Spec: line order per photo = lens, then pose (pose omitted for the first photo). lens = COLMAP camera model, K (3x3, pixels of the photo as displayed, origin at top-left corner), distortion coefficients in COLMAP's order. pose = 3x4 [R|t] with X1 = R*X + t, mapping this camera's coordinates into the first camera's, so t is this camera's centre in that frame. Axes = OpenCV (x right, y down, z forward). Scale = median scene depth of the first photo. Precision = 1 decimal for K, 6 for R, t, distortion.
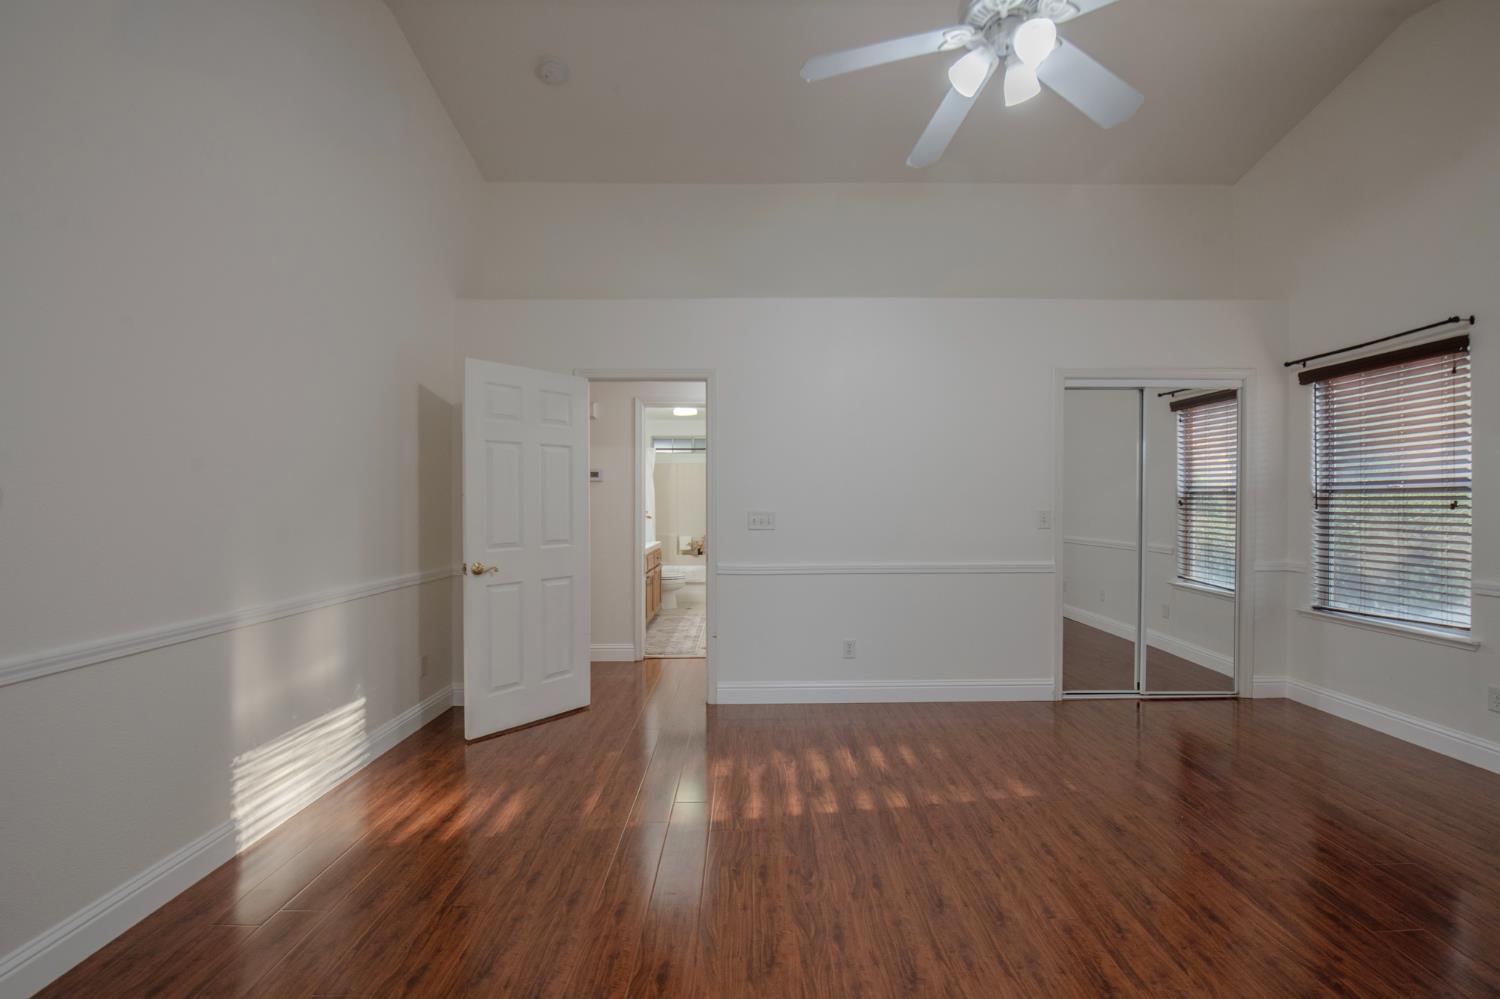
lens RADIAL K [[620.6, 0, 752.8], [0, 620.6, 506.1], [0, 0, 1]] dist [-0.006982, -0.000437]
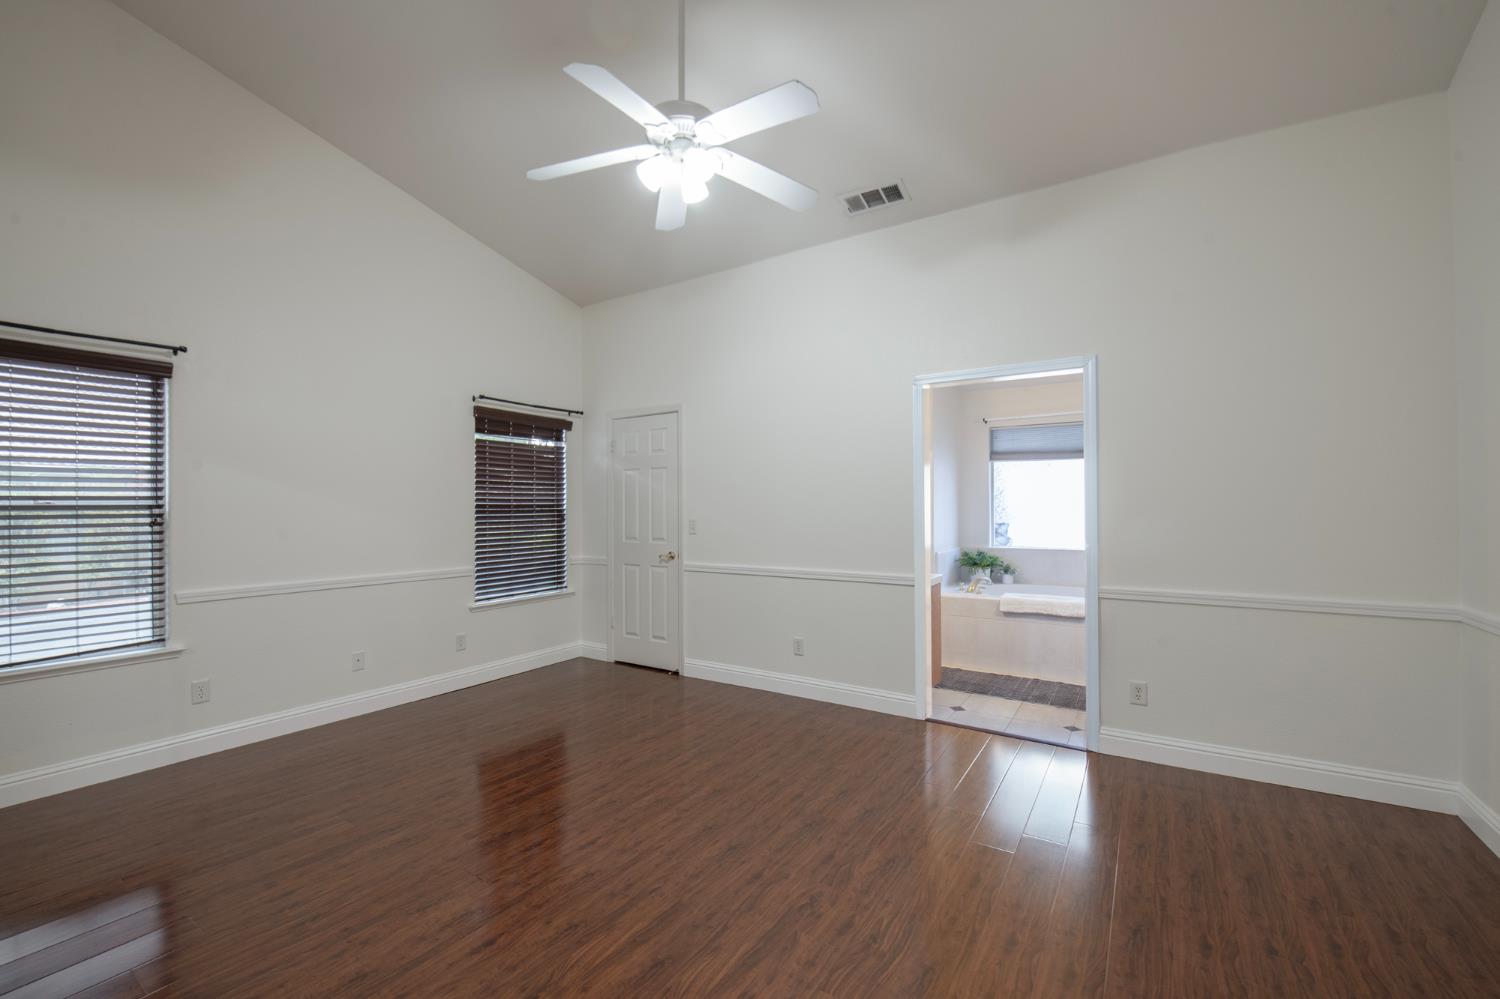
lens RADIAL K [[620.6, 0, 752.8], [0, 620.6, 506.1], [0, 0, 1]] dist [-0.006982, -0.000437]
pose [[-0.835963, 0.007901, 0.548729, -0.209270], [0.010866, 0.999939, 0.002157, -0.016507], [-0.548678, 0.007766, -0.835997, 1.030548]]
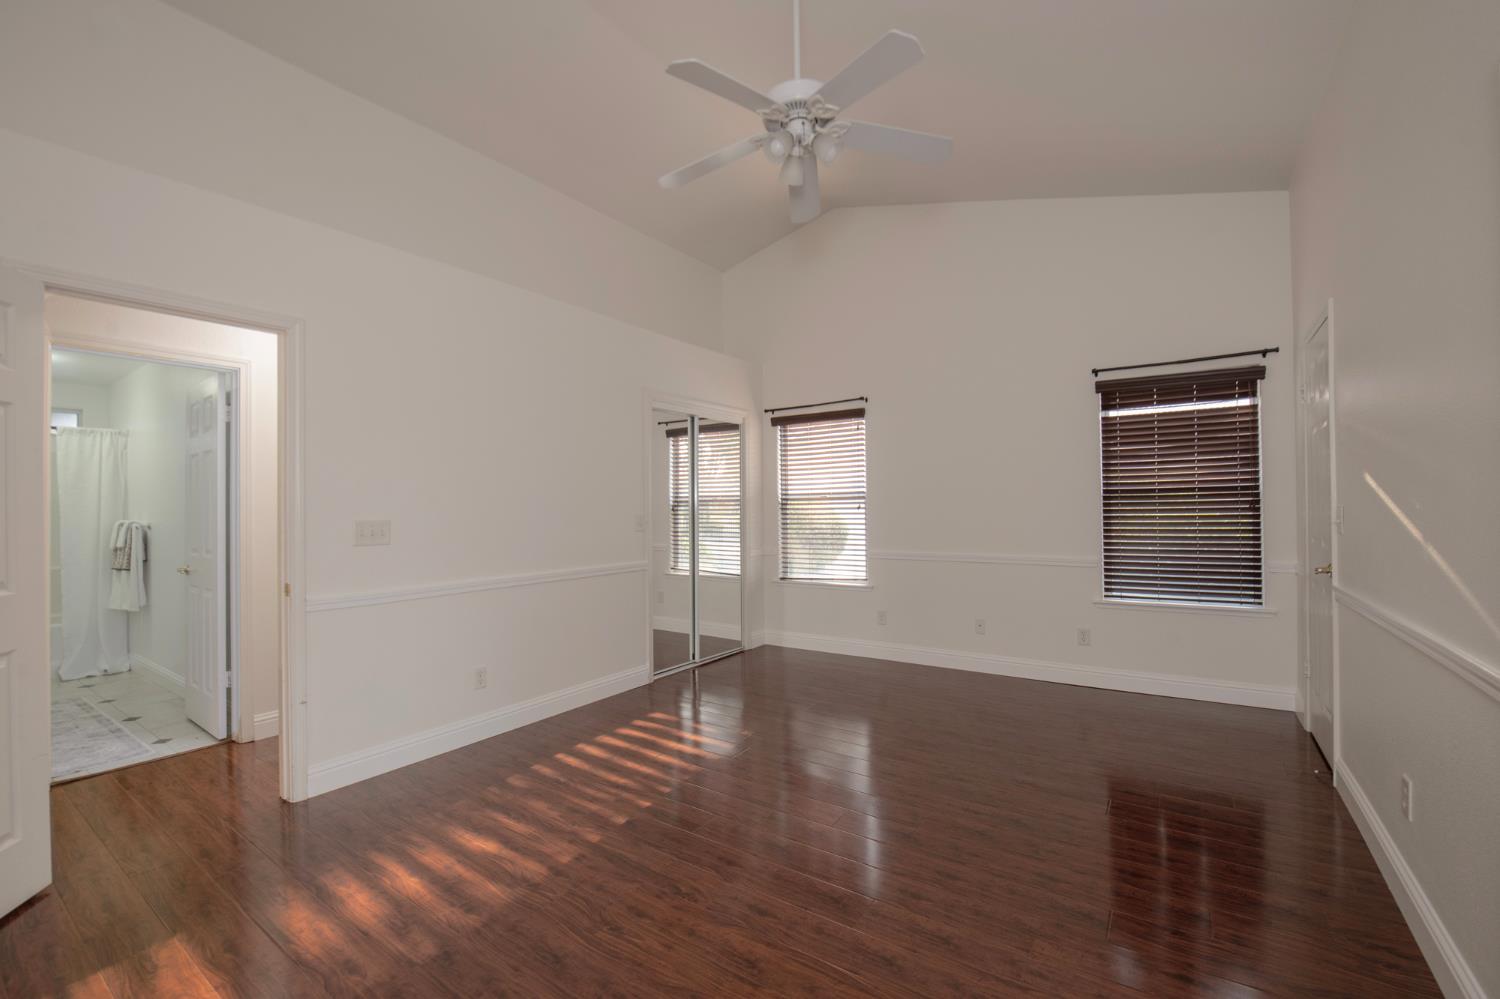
lens RADIAL K [[632.9, 0, 755.4], [0, 632.9, 503.8], [0, 0, 1]] dist [-0.013470, -0.000526]
pose [[0.573869, 0.001322, 0.818946, -0.358537], [0.017675, 0.999746, -0.014000, 0.006742], [-0.818757, 0.022509, 0.573699, 0.180636]]
